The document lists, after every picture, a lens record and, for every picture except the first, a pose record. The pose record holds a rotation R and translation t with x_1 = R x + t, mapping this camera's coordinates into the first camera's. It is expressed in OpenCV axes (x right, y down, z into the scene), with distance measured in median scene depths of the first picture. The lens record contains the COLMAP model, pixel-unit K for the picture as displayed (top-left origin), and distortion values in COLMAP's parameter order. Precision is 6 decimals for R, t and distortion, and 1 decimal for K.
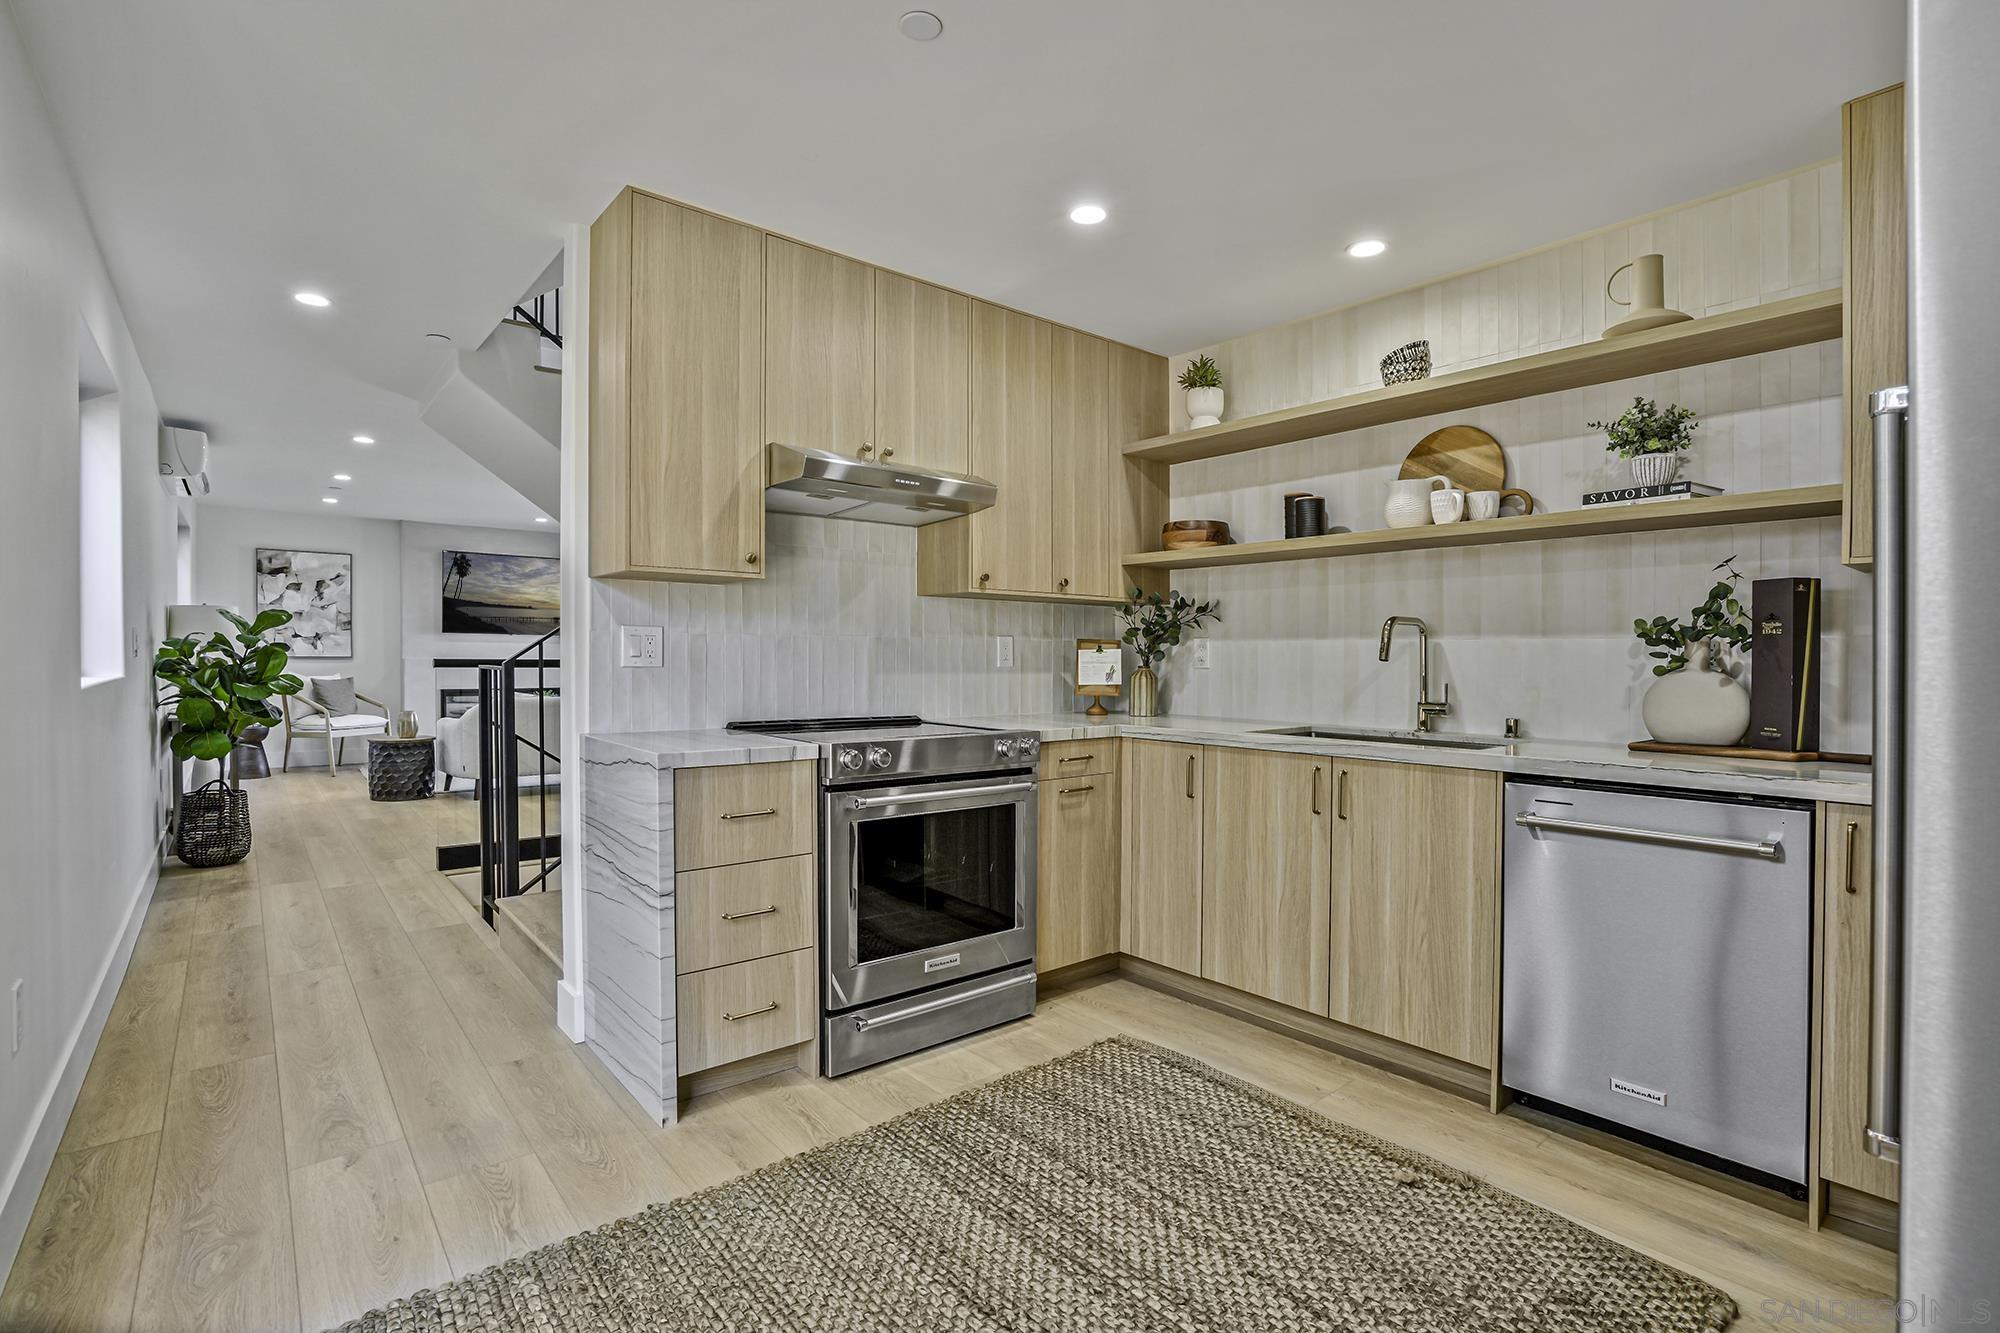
lens RADIAL K [[935.3, 0, 997.5], [0, 935.3, 659.8], [0, 0, 1]] dist [-0.070505, 0.033491]
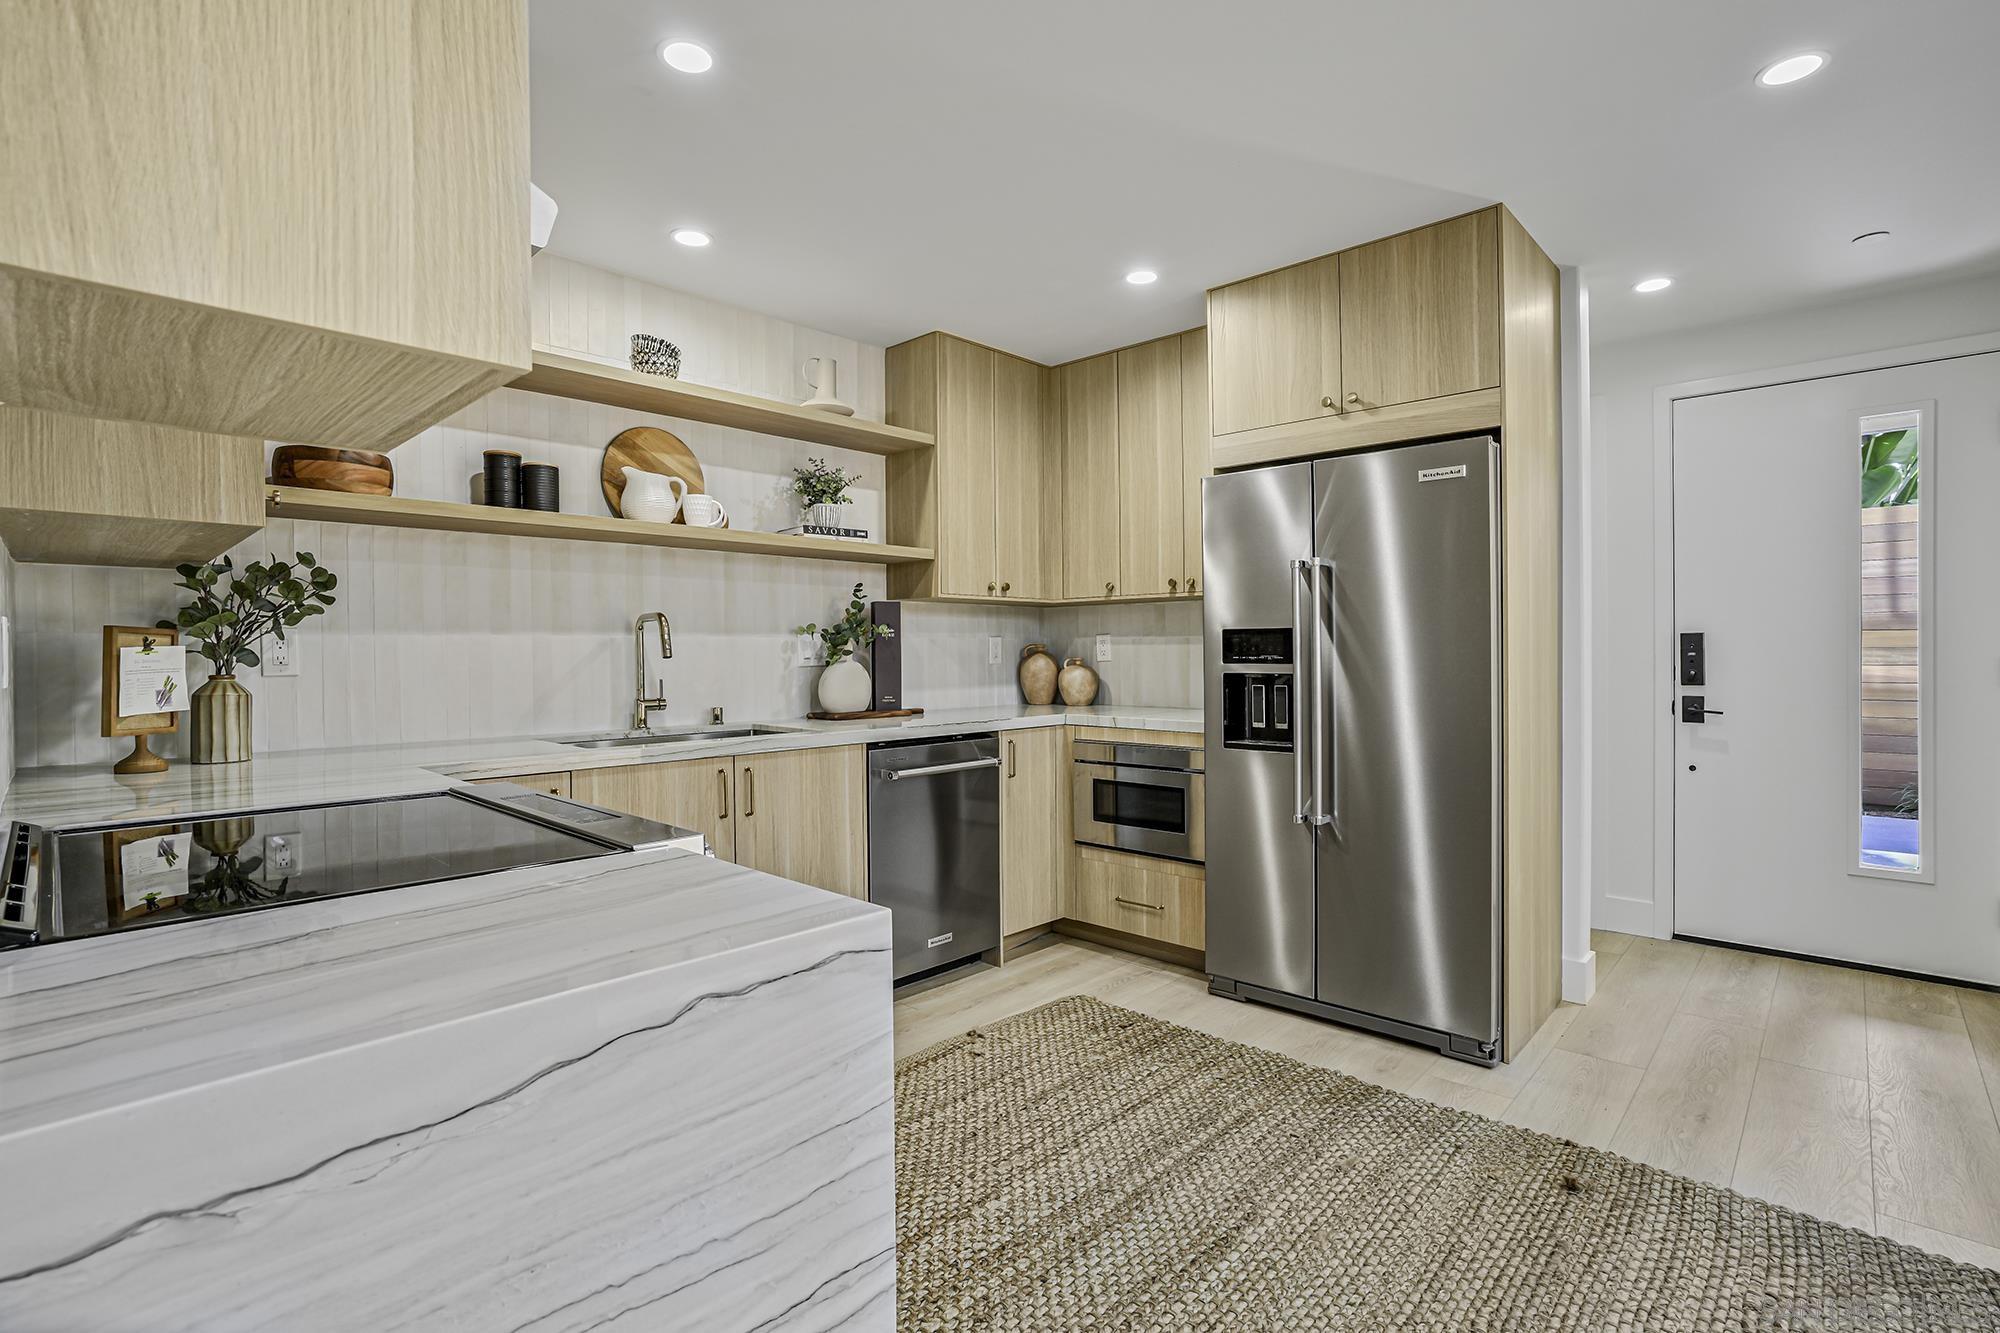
lens RADIAL K [[944.2, 0, 997.7], [0, 944.2, 653.1], [0, 0, 1]] dist [-0.039778, -0.000076]
pose [[-0.121522, -0.008821, 0.992550, -0.604020], [0.010319, 0.999895, 0.010150, -0.010536], [-0.992535, 0.011475, -0.121418, 0.769435]]
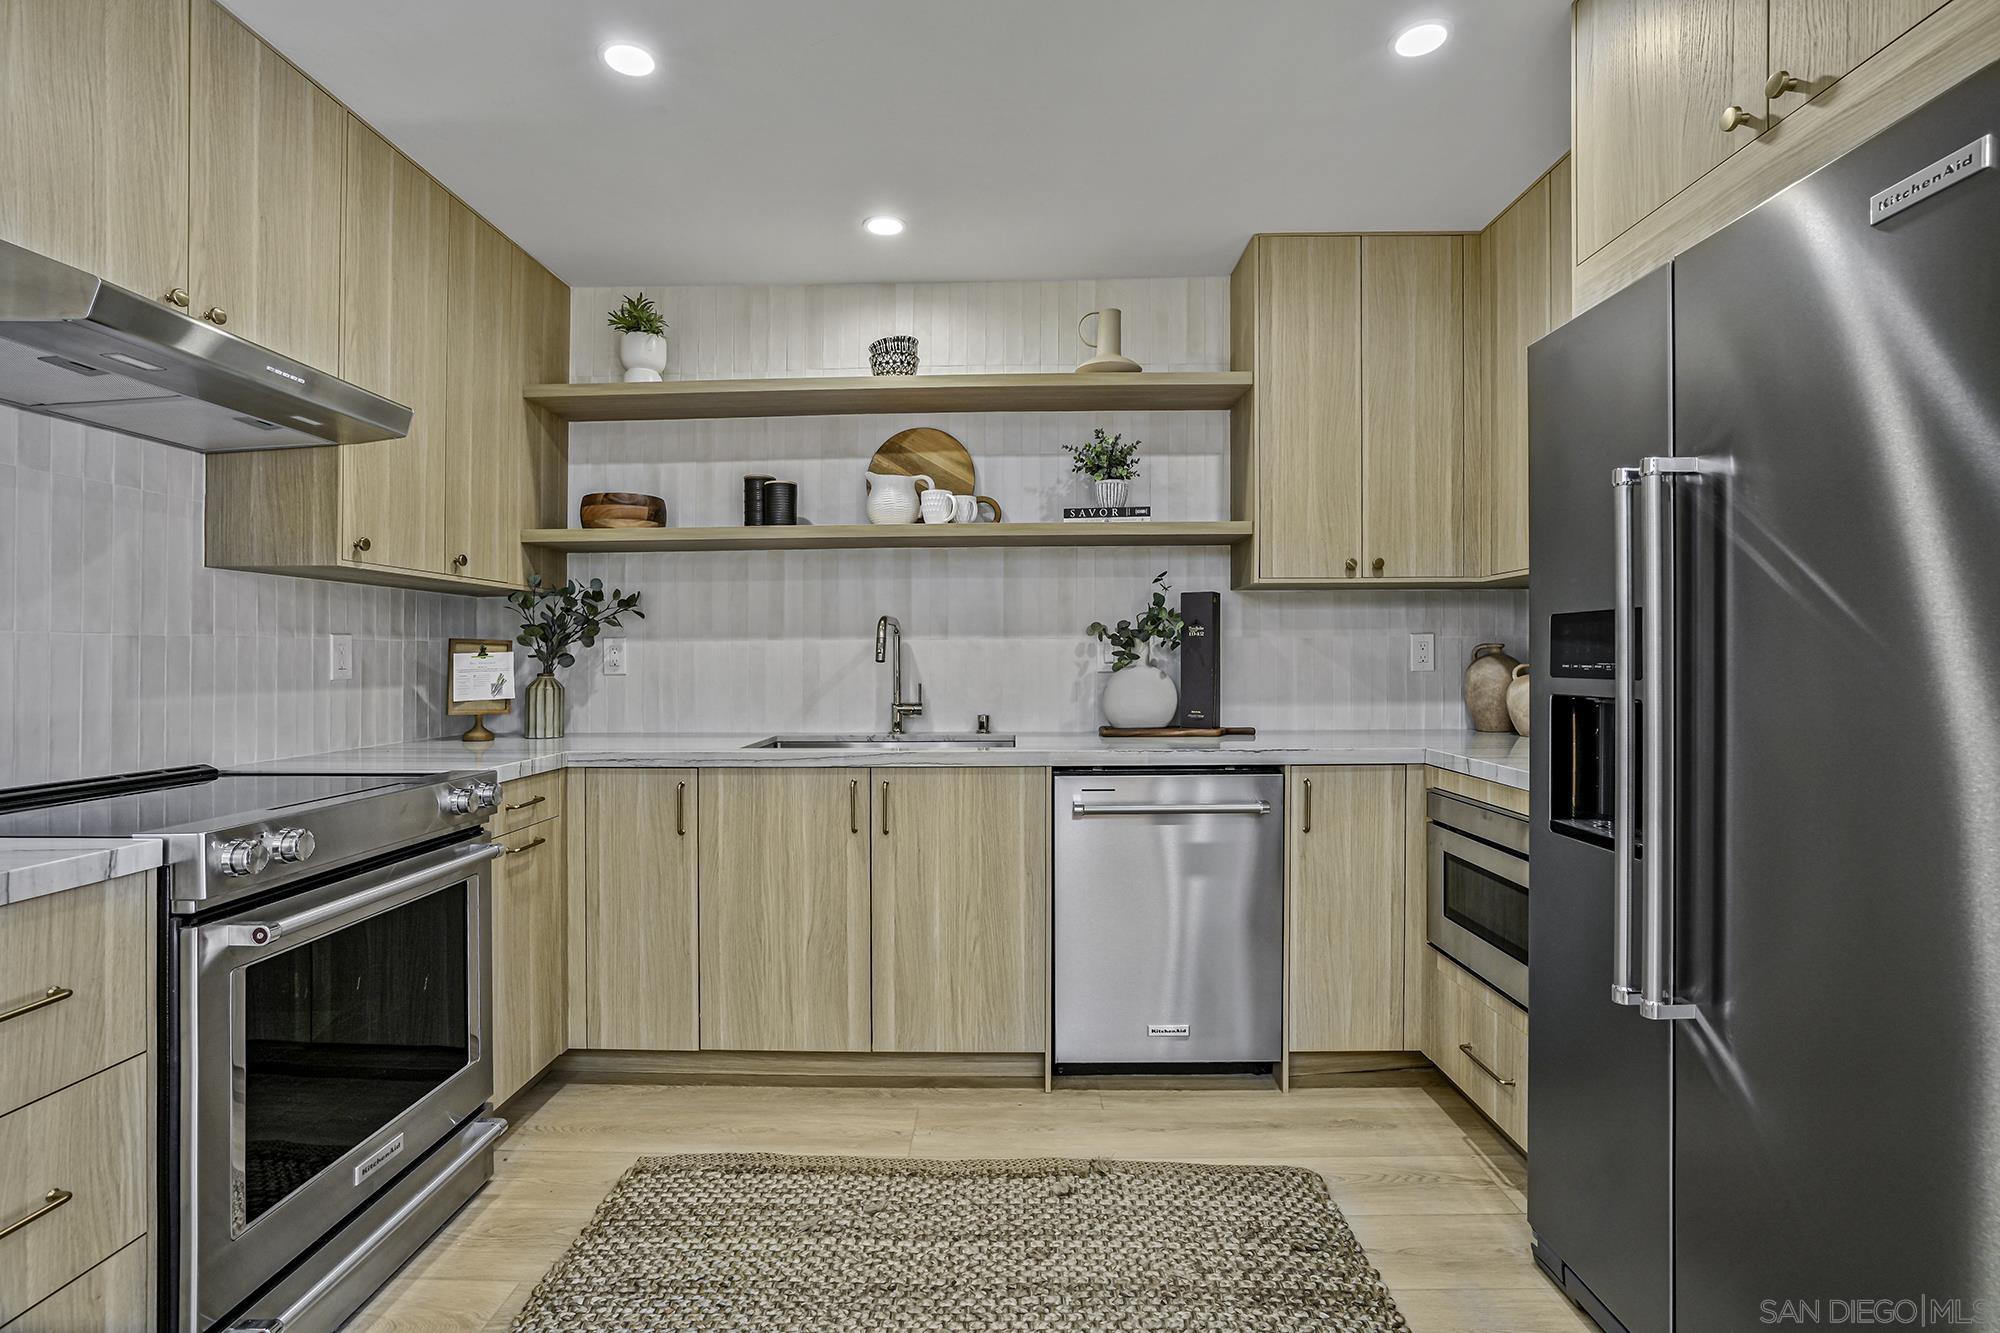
lens RADIAL K [[935.3, 0, 997.5], [0, 935.3, 659.8], [0, 0, 1]] dist [-0.070505, 0.033491]
pose [[0.655920, -0.013016, 0.754718, -0.228390], [0.014938, 0.999879, 0.004262, -0.003440], [-0.754682, 0.008479, 0.656036, 0.274188]]
